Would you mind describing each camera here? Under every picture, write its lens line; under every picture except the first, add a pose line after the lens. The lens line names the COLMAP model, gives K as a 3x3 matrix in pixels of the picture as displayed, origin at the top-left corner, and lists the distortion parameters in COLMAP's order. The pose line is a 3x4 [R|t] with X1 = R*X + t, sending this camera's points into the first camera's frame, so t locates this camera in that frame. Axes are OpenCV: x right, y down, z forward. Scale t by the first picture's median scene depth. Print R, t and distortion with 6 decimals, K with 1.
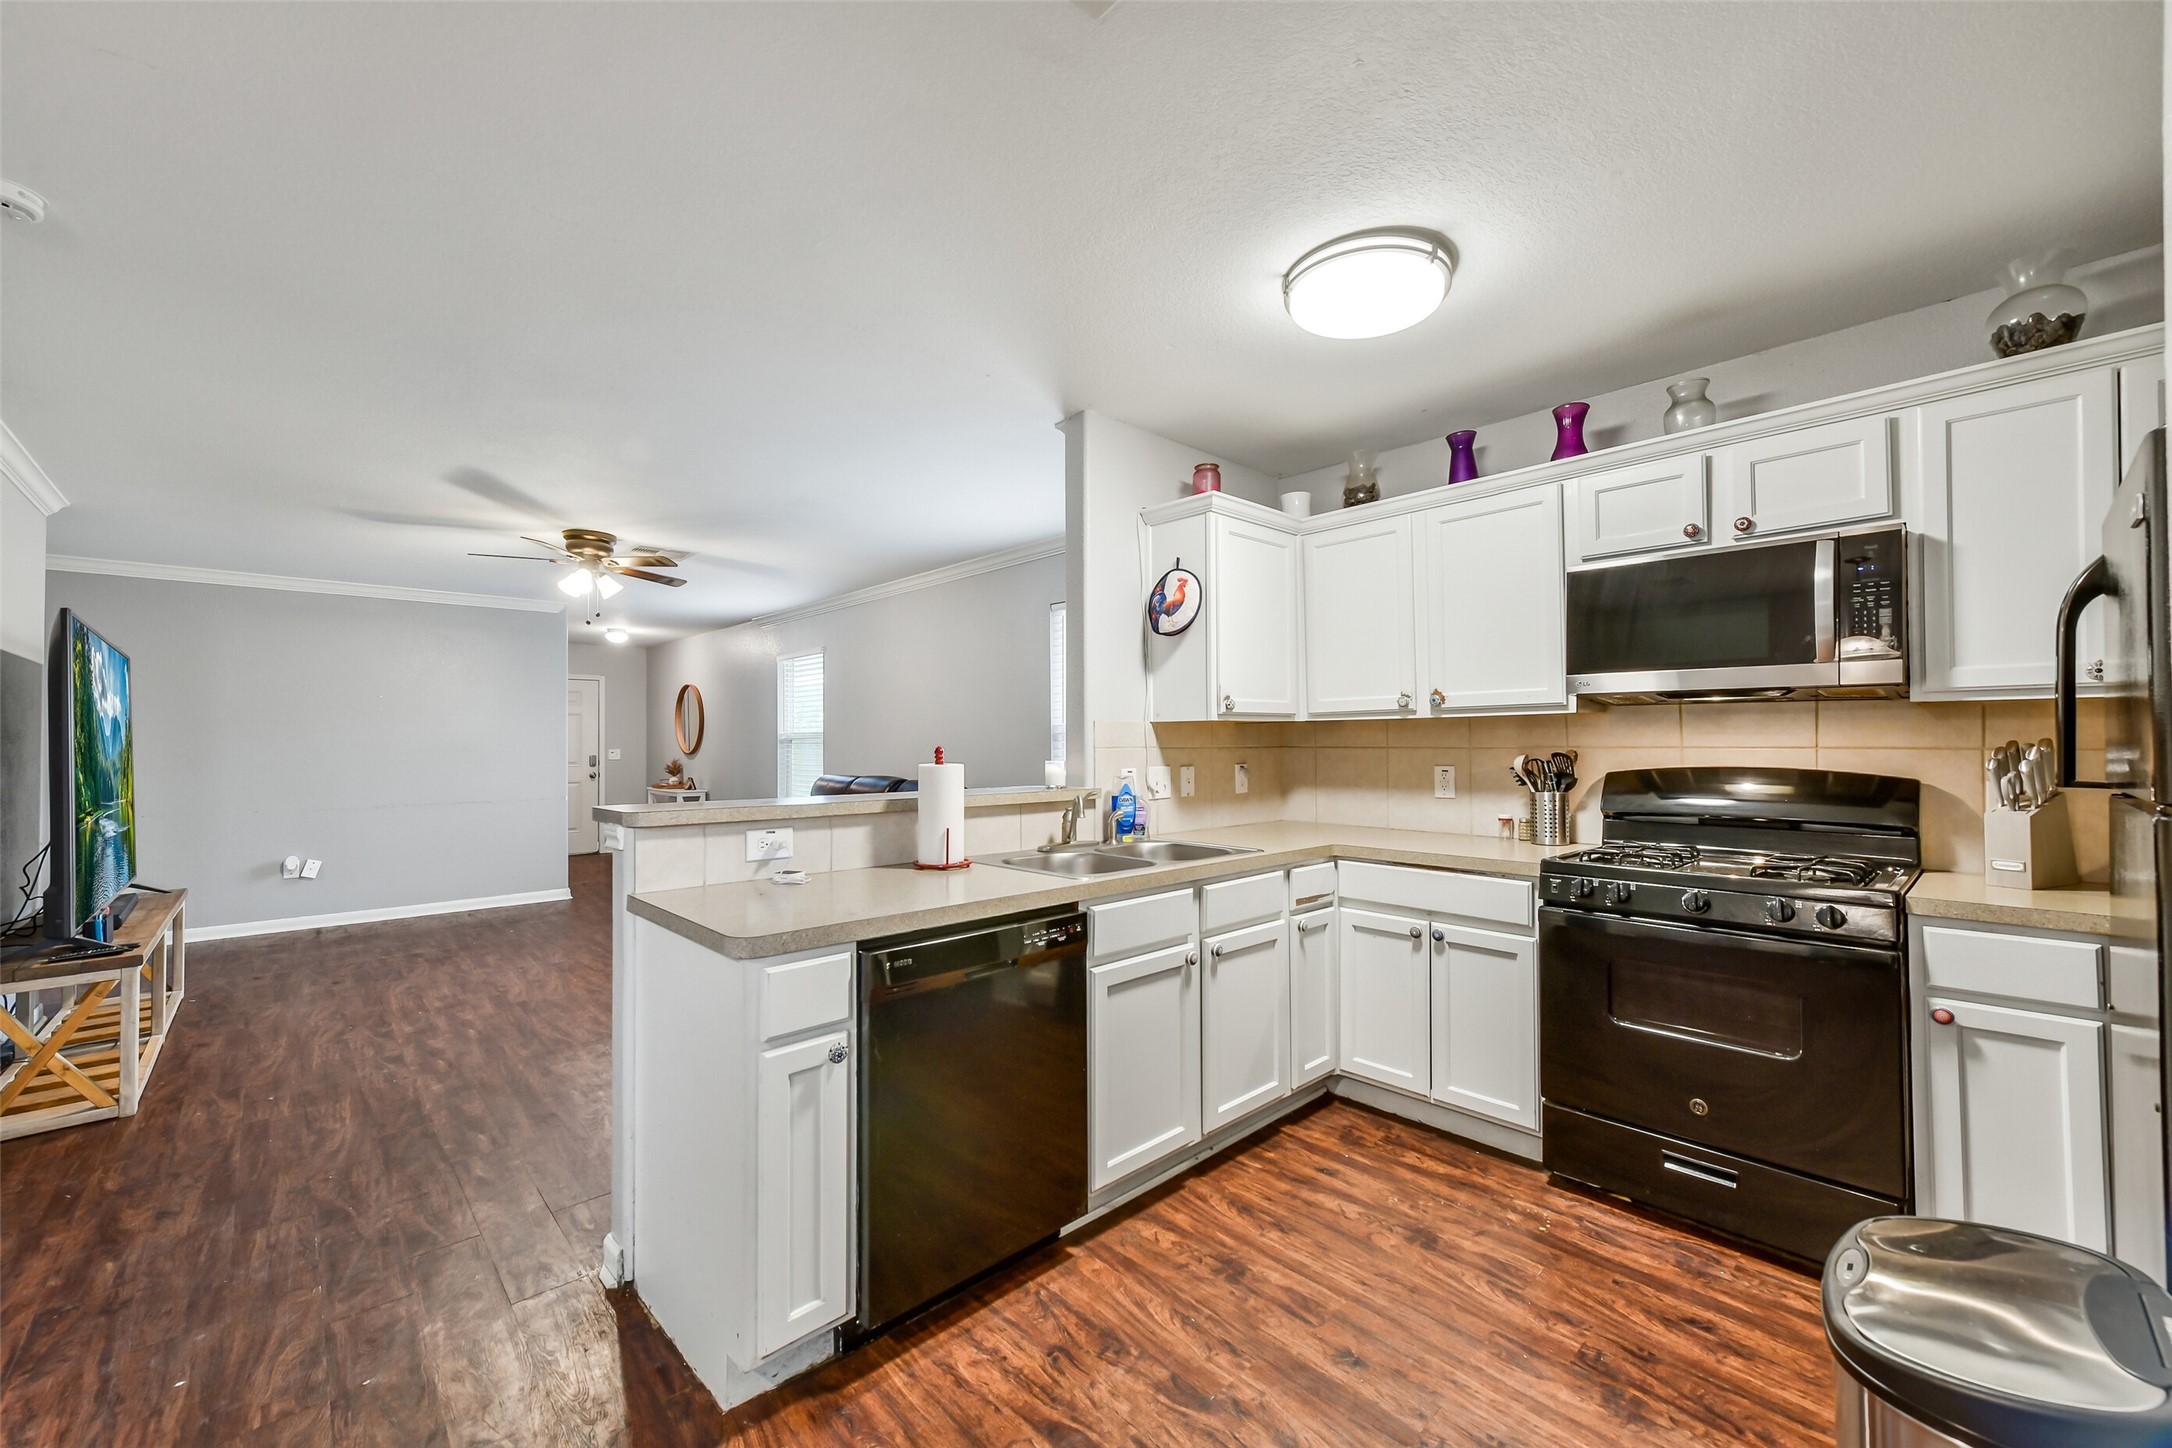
lens RADIAL K [[850.1, 0, 1078.3], [0, 850.1, 727.9], [0, 0, 1]] dist [0.001011, -0.000165]
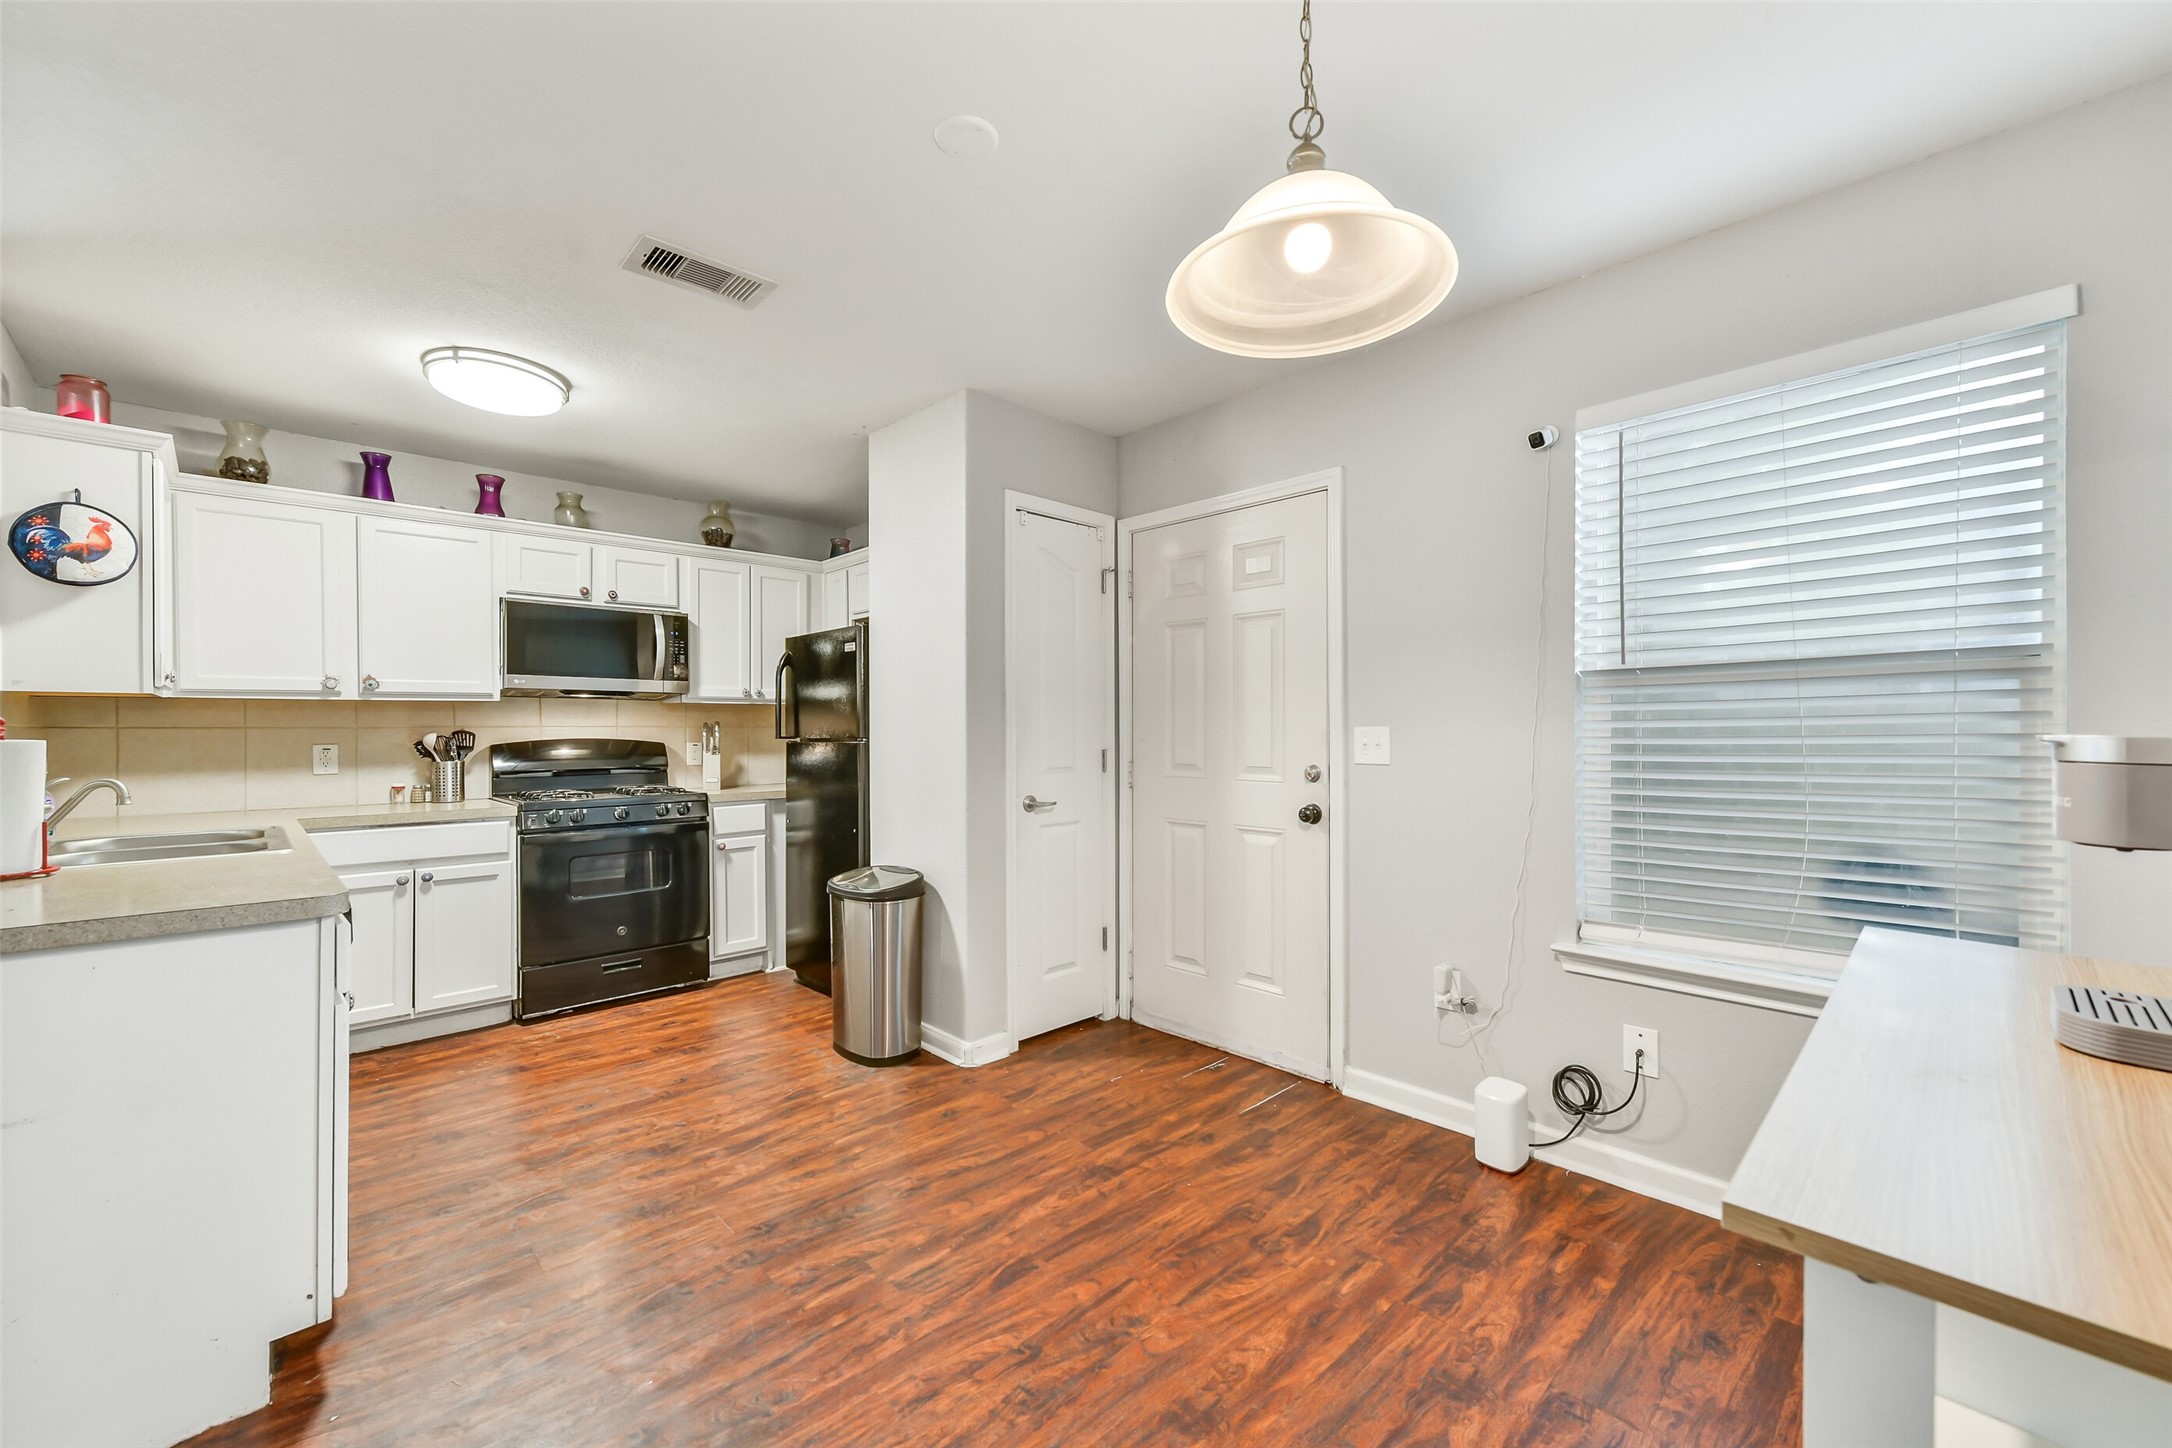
lens RADIAL K [[850.1, 0, 1078.6], [0, 850.1, 726.7], [0, 0, 1]] dist [0.001011, -0.000165]
pose [[-0.004870, 0.005007, 0.999976, -0.888743], [-0.012095, 0.999914, -0.005066, 0.022085], [-0.999915, -0.012120, -0.004809, 0.068579]]
